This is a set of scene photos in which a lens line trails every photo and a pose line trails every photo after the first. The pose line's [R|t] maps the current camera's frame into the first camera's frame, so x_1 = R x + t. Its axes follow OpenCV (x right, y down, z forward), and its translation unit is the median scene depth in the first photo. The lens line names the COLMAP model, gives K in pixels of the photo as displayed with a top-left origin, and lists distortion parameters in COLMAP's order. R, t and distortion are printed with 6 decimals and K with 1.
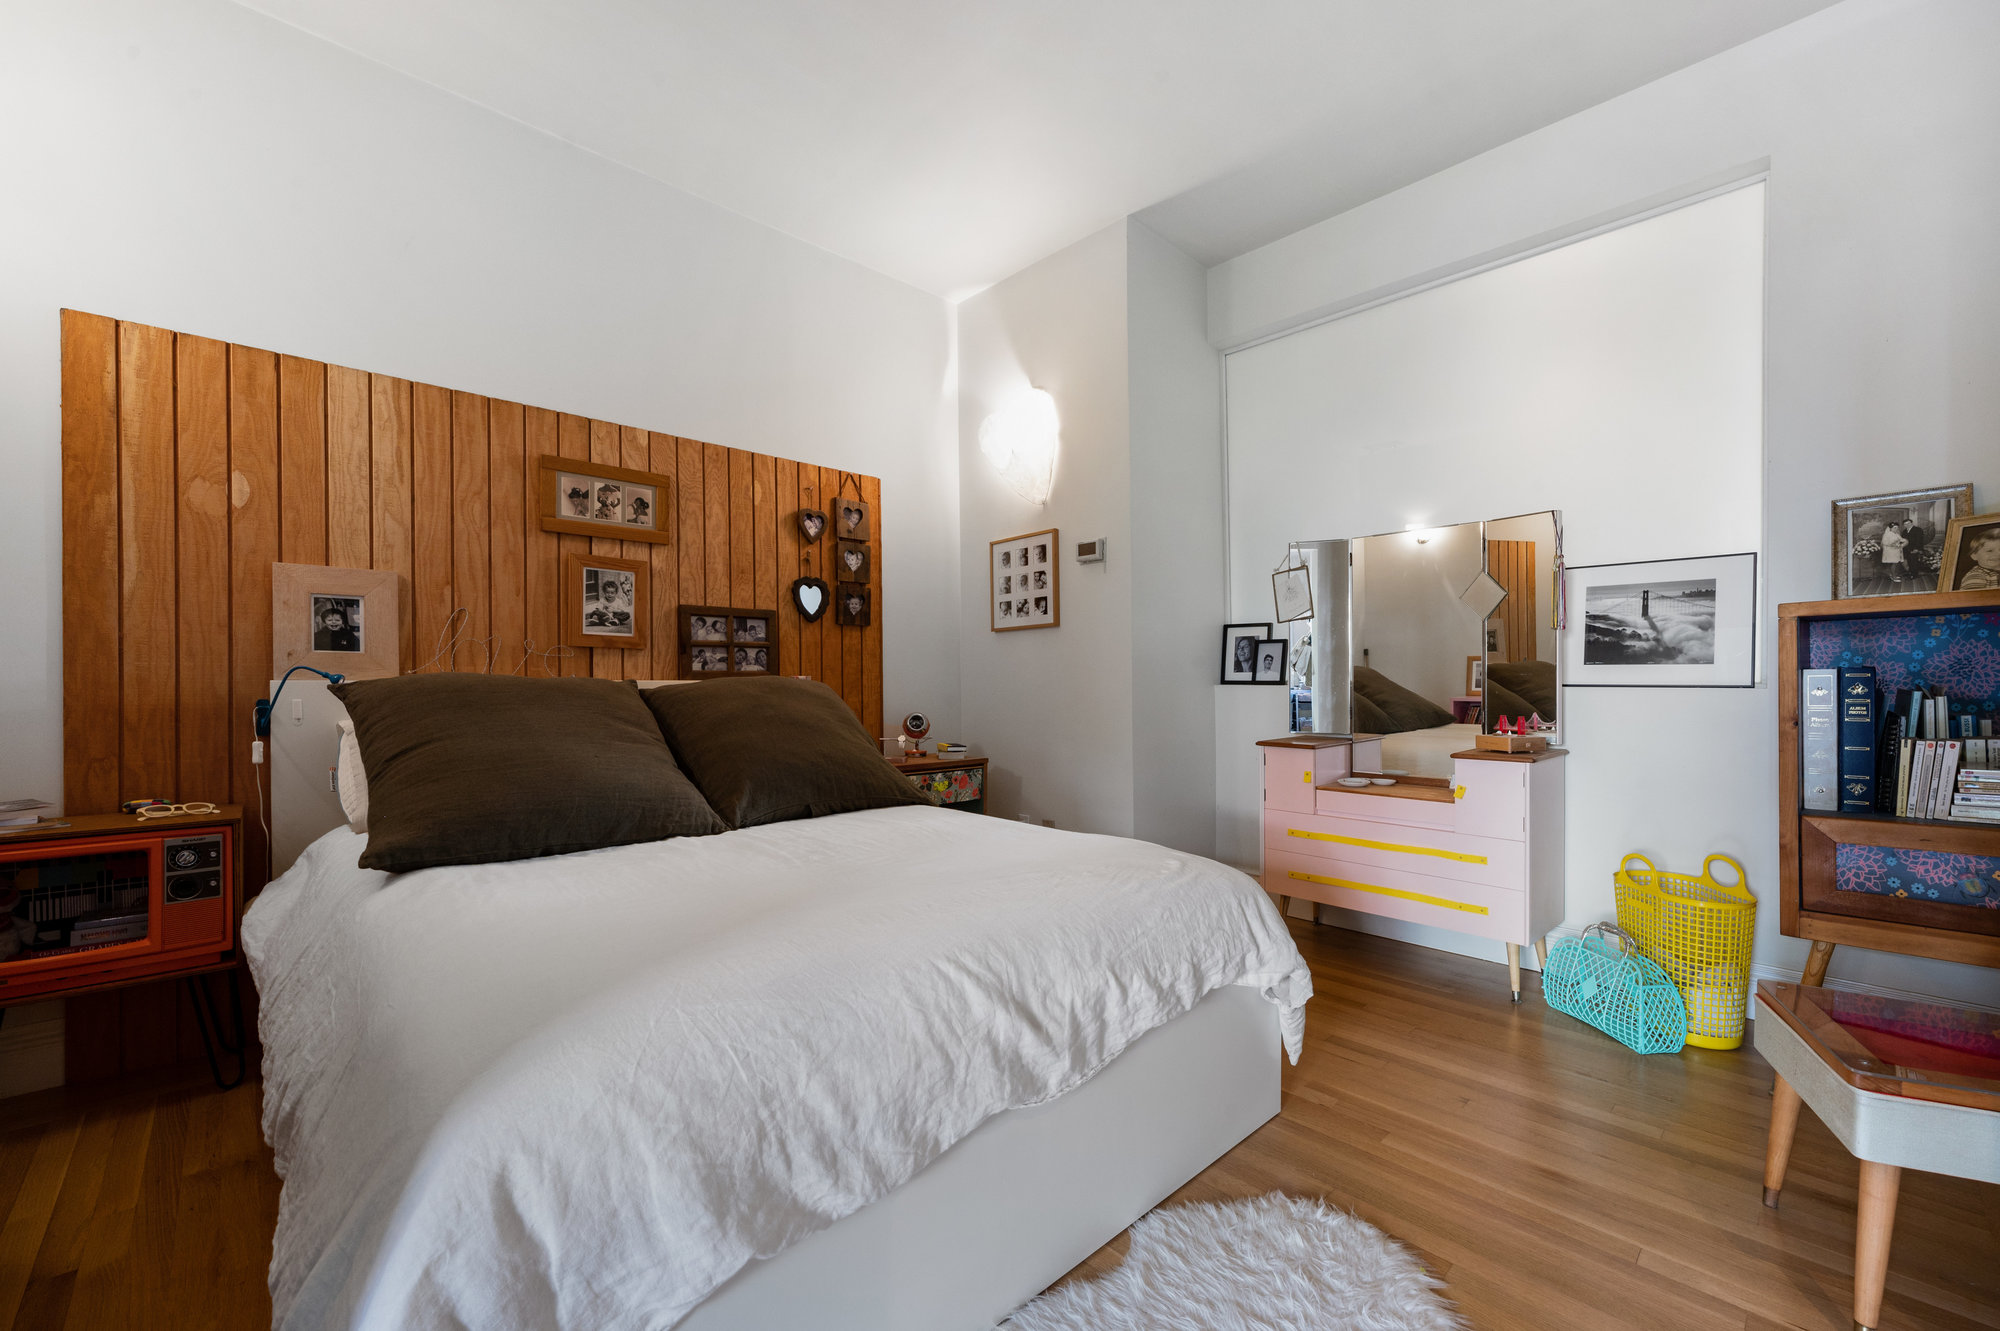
lens RADIAL K [[799.3, 0, 1002.0], [0, 799.3, 685.5], [0, 0, 1]] dist [0.003857, -0.001676]
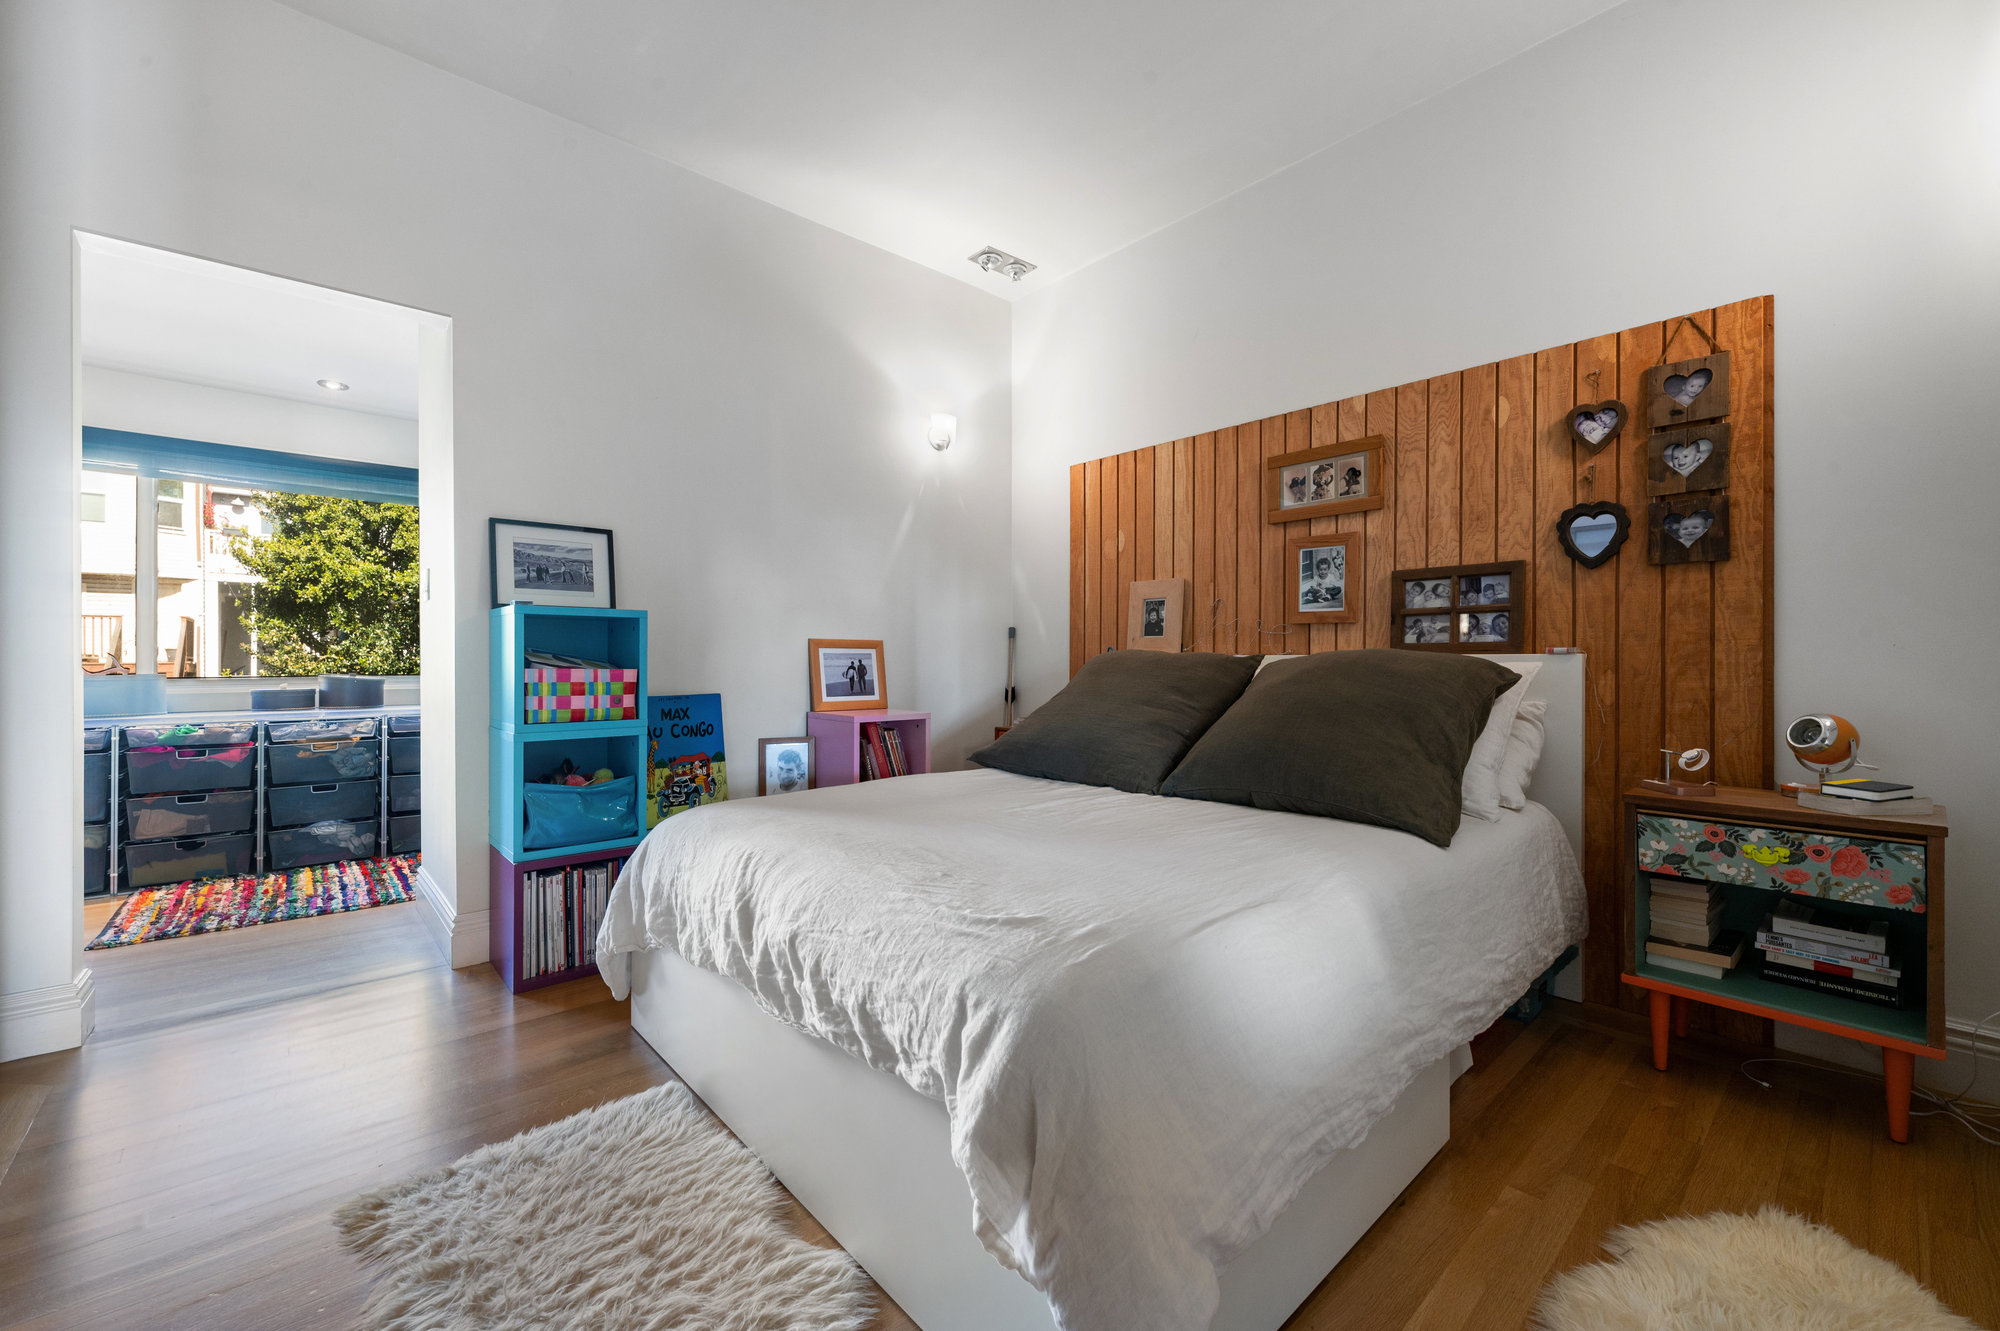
lens RADIAL K [[799.3, 0, 1000.2], [0, 799.3, 656.0], [0, 0, 1]] dist [0.003857, -0.001676]
pose [[-0.023471, -0.002716, -0.999721, 0.520135], [-0.004339, 0.999987, -0.002615, -0.000381], [0.999715, 0.004276, -0.023482, 0.580736]]
